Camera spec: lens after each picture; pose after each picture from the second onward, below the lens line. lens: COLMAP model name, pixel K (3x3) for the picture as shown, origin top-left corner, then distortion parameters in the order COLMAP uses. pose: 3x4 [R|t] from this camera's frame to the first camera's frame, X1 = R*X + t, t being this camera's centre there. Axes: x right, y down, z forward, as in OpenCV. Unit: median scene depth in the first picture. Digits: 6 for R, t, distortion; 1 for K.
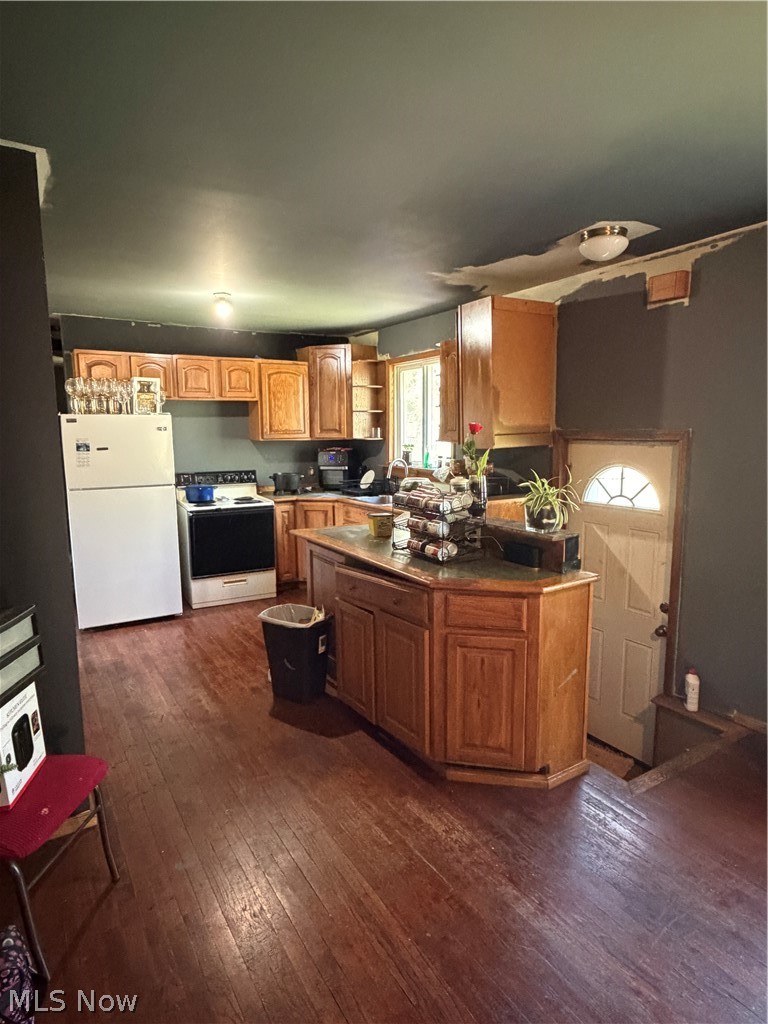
lens RADIAL K [[584.2, 0, 386.4], [0, 584.2, 514.9], [0, 0, 1]] dist [-0.001019, -0.000344]
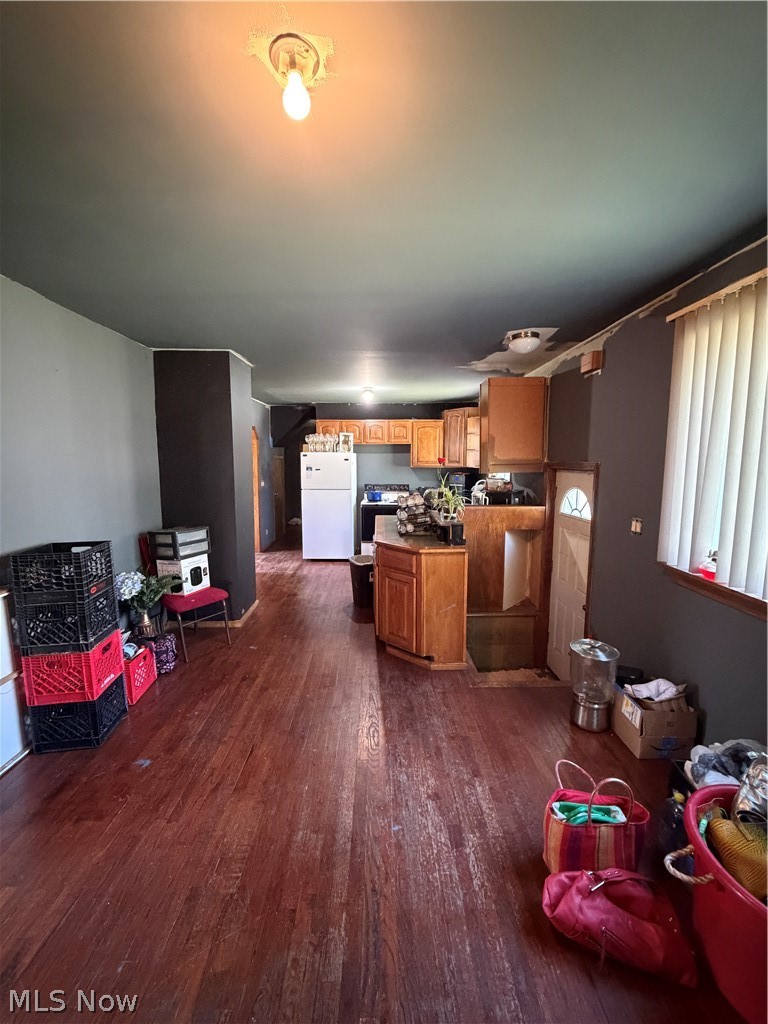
lens RADIAL K [[407.0, 0, 381.5], [0, 407.0, 510.4], [0, 0, 1]] dist [-0.000596, -0.000261]
pose [[0.853123, 0.071096, -0.516842, 0.434846], [-0.083905, 0.996473, -0.001424, 0.009592], [0.514918, 0.044580, 0.856080, -0.069934]]
